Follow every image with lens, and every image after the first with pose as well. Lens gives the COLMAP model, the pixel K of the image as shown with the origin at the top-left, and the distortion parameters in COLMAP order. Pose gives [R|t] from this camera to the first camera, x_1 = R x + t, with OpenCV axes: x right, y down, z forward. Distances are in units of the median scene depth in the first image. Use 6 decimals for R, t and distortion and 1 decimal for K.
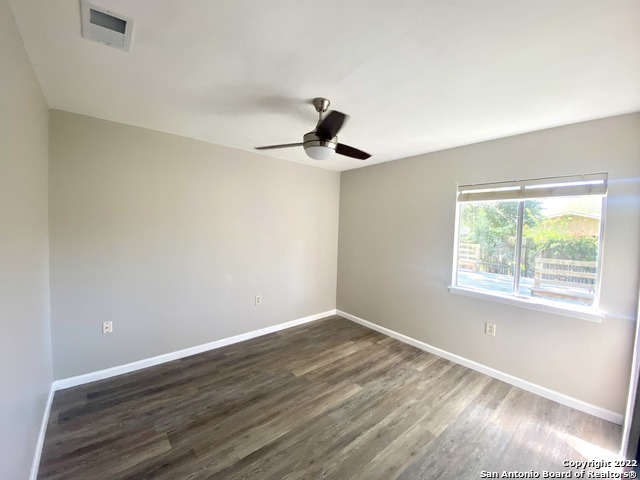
lens RADIAL K [[259.8, 0, 319.4], [0, 259.8, 236.3], [0, 0, 1]] dist [0.029549, -0.025042]
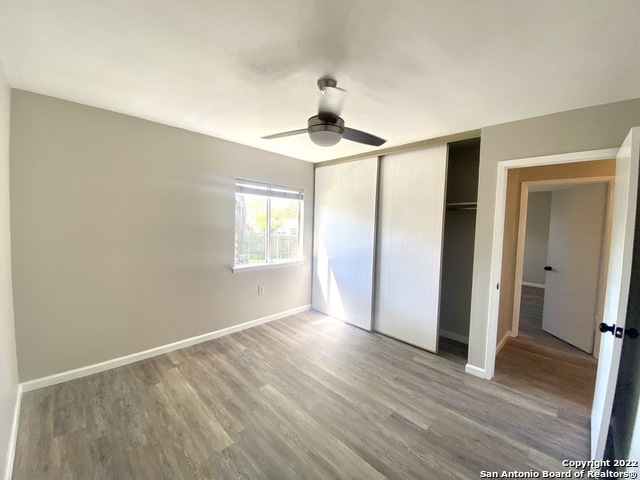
lens RADIAL K [[259.8, 0, 319.4], [0, 259.8, 236.3], [0, 0, 1]] dist [0.029549, -0.025042]
pose [[-0.082374, -0.082978, 0.993141, -0.693948], [0.005730, 0.996472, 0.083731, -0.037285], [-0.996585, 0.012588, -0.081608, 0.804600]]
